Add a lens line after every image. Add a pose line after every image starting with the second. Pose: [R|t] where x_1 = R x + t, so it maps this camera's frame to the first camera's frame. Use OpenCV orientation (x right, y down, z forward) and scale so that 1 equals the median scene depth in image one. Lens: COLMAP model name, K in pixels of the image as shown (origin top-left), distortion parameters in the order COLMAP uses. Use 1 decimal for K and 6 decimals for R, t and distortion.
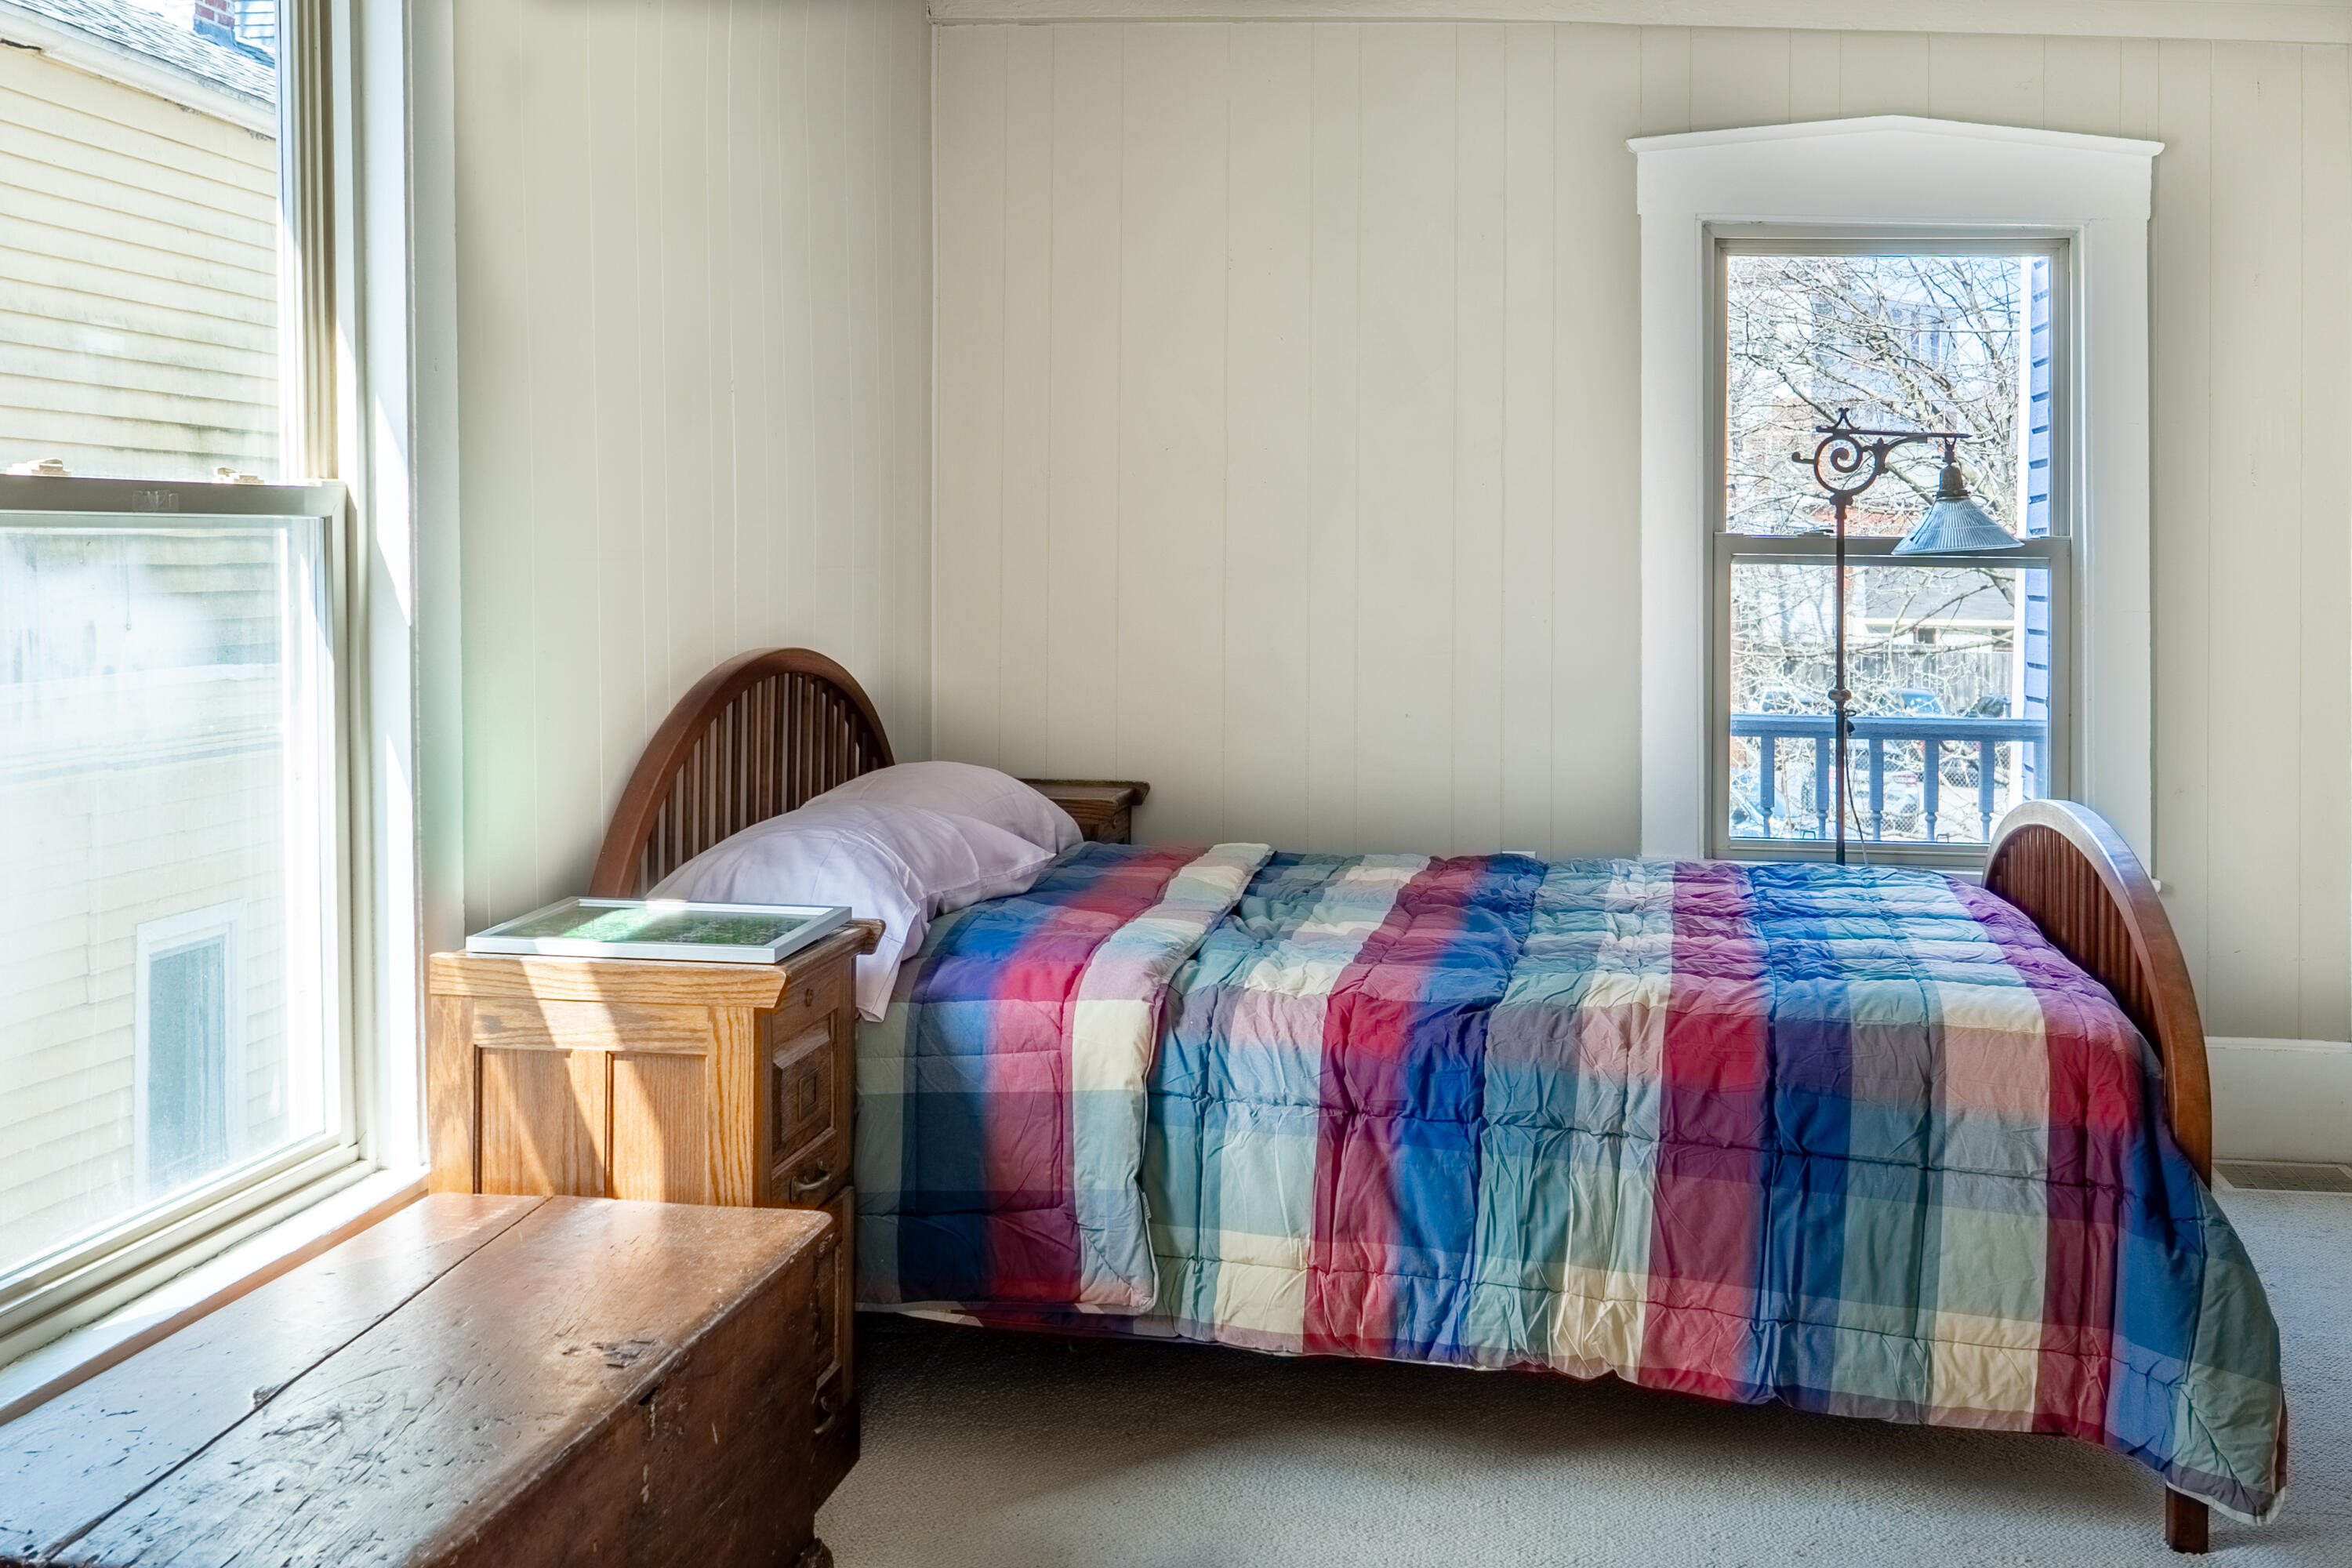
lens RADIAL K [[2435.1, 0, 1144.4], [0, 2435.1, 667.3], [0, 0, 1]] dist [-0.025137, 0.000000]
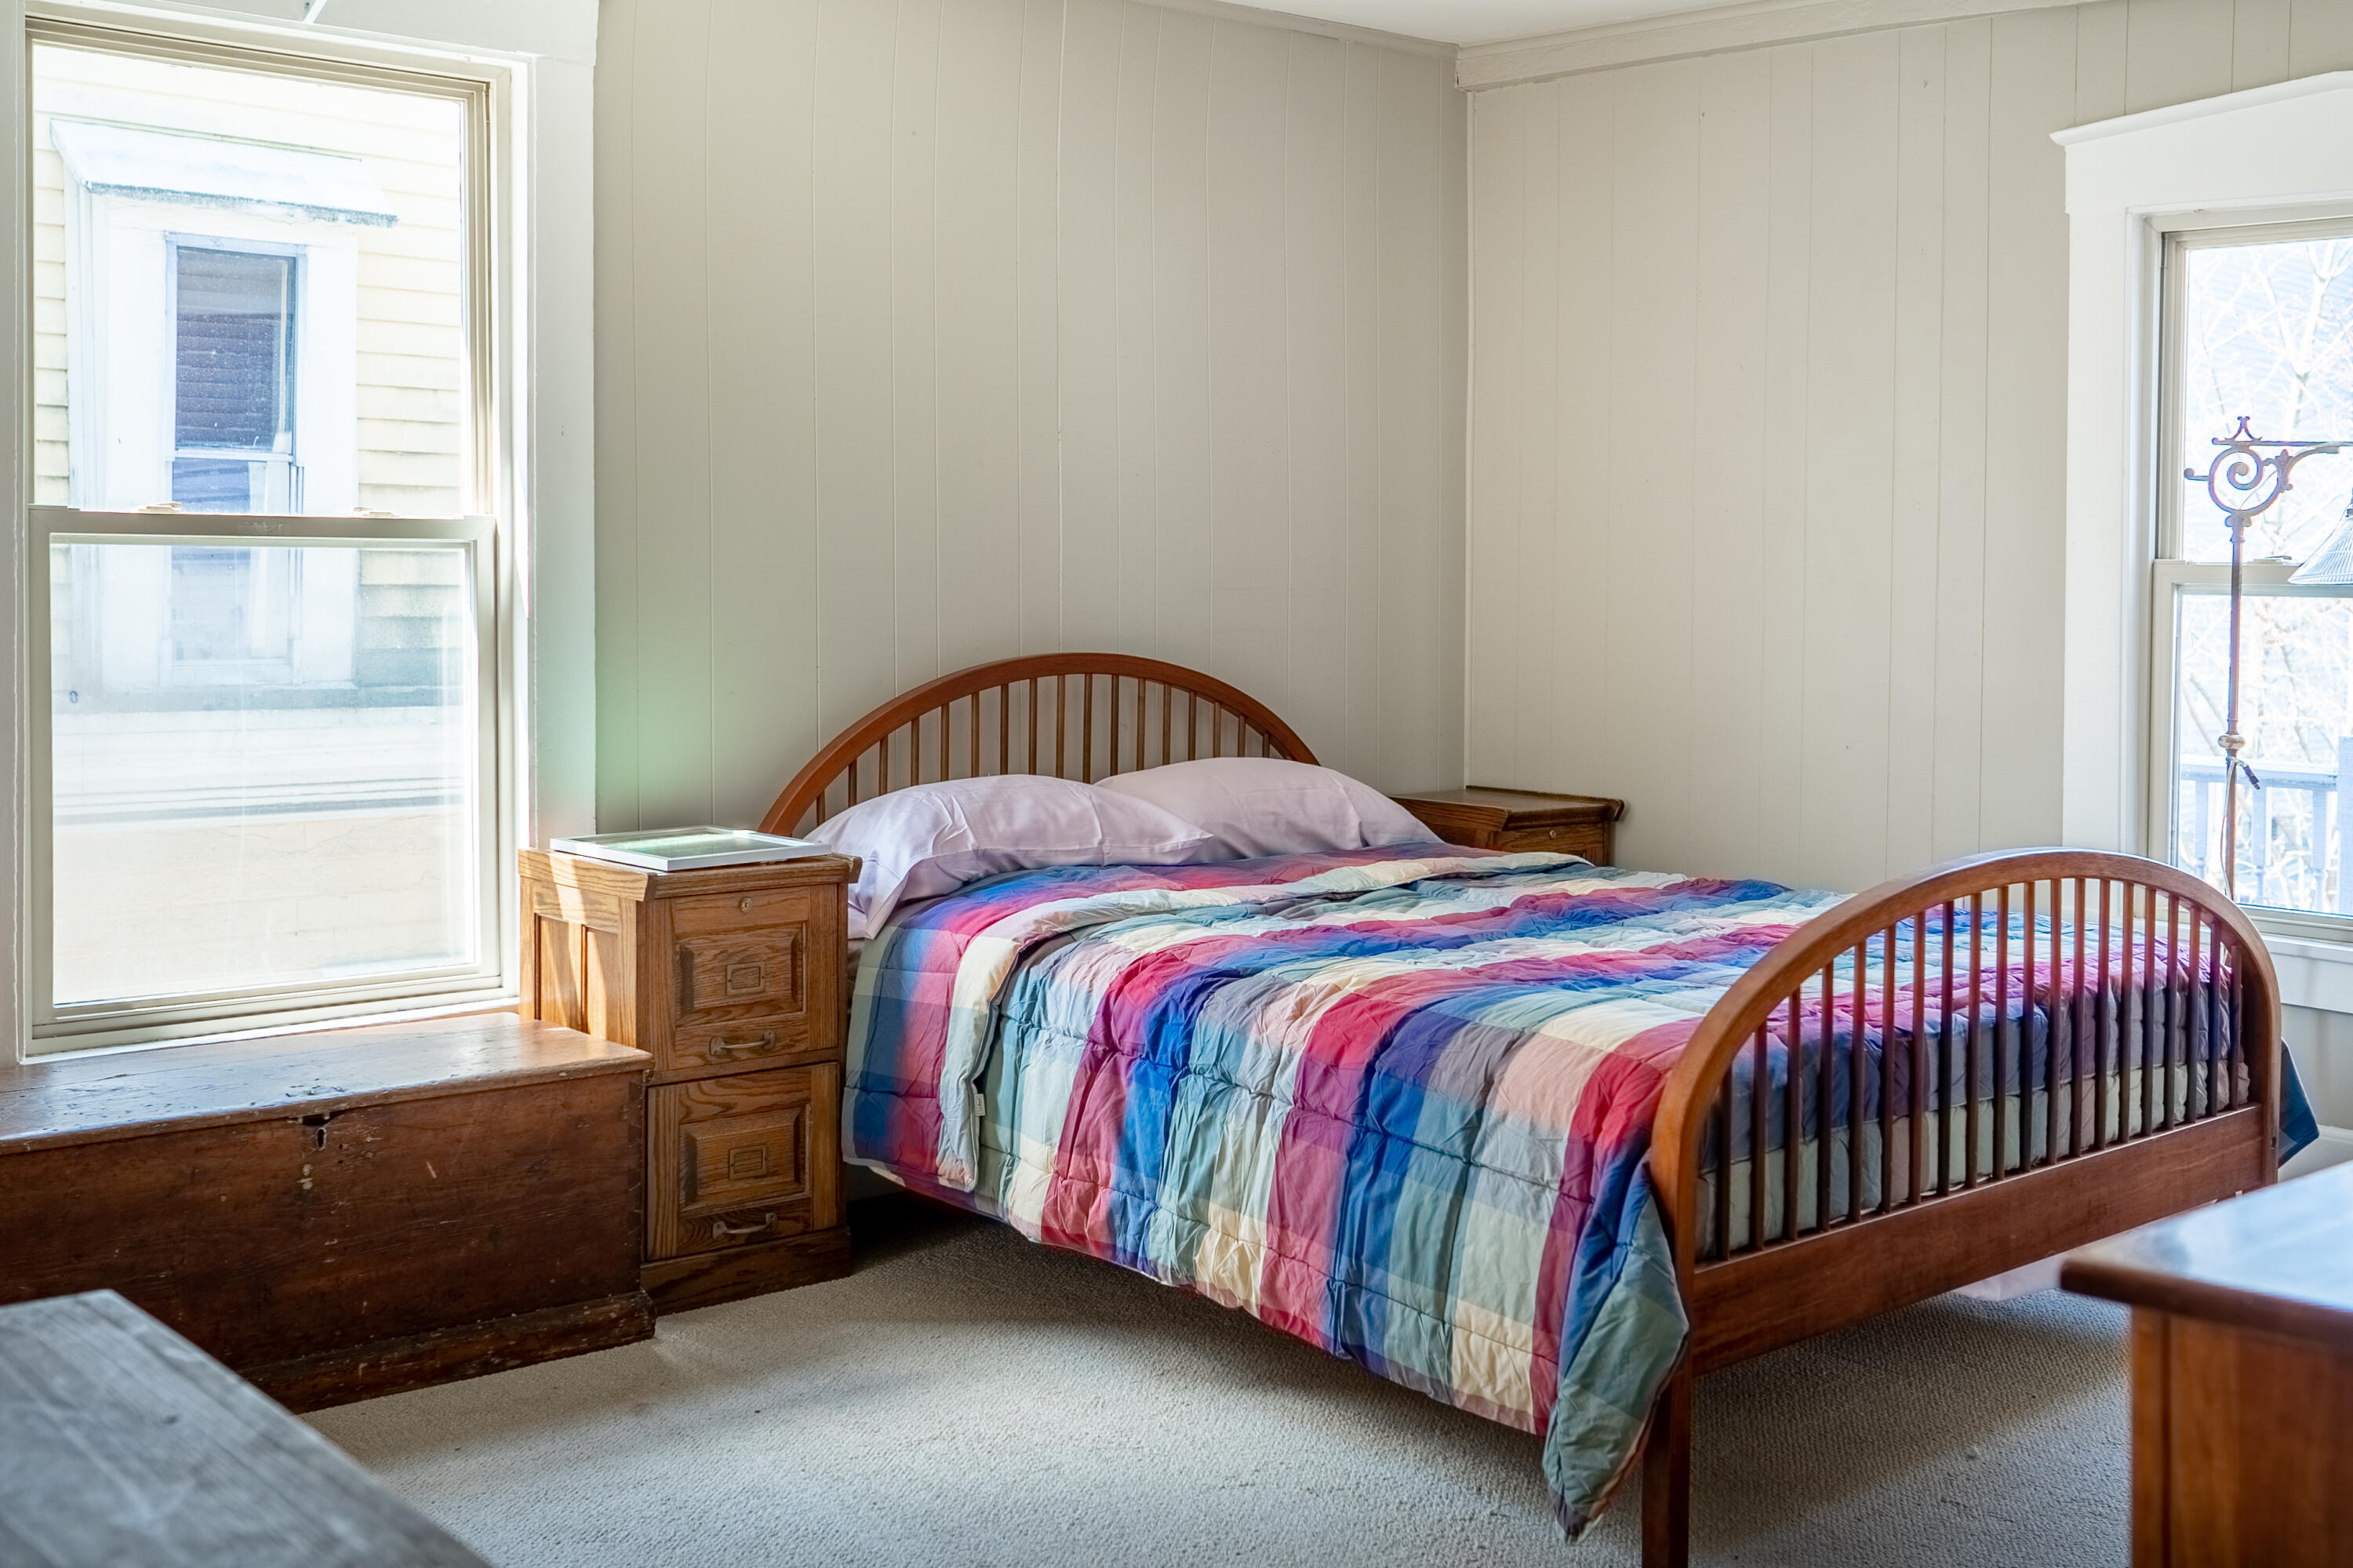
lens RADIAL K [[2436.2, 0, 1173.9], [0, 2436.2, 786.2], [0, 0, 1]] dist [-0.025137, 0.000000]
pose [[0.784612, 0.055179, -0.617527, 0.845681], [-0.036305, 0.998412, 0.043085, 0.005506], [0.618923, -0.011386, 0.785369, 0.105425]]
